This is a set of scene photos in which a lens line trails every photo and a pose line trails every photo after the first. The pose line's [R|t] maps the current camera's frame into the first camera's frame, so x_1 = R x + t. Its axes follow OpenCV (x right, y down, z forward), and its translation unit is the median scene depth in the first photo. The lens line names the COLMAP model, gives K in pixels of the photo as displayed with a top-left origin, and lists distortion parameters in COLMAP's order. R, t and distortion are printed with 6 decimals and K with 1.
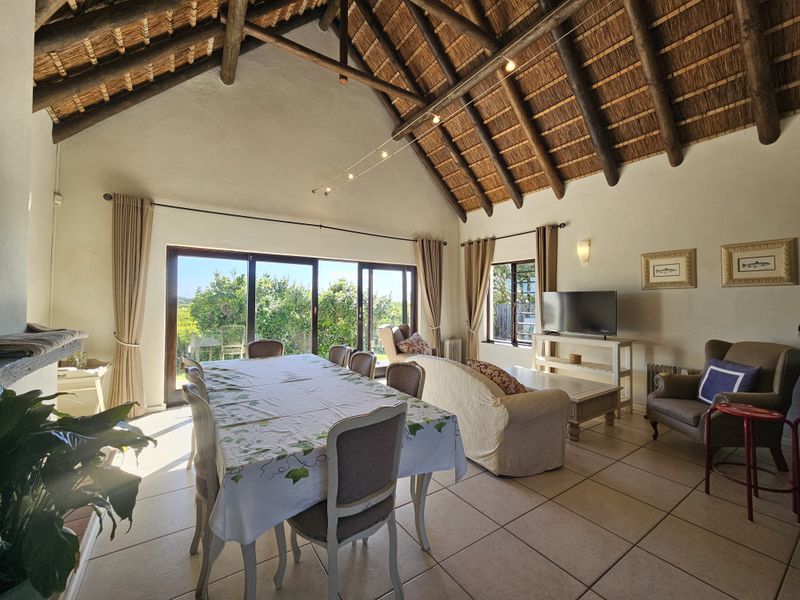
lens RADIAL K [[330.9, 0, 399.5], [0, 330.9, 298.8], [0, 0, 1]] dist [-0.002652, -0.000354]
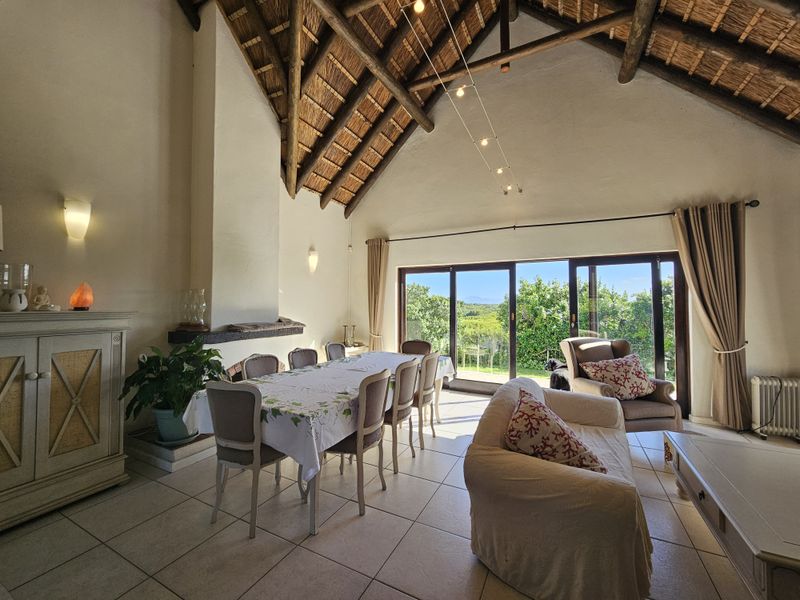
lens RADIAL K [[330.9, 0, 398.7], [0, 330.9, 298.1], [0, 0, 1]] dist [-0.002652, -0.000354]
pose [[0.478311, -0.025254, -0.877828, 0.425847], [0.007293, 0.999666, -0.024785, 0.002999], [0.878160, 0.005453, 0.478335, 0.261578]]
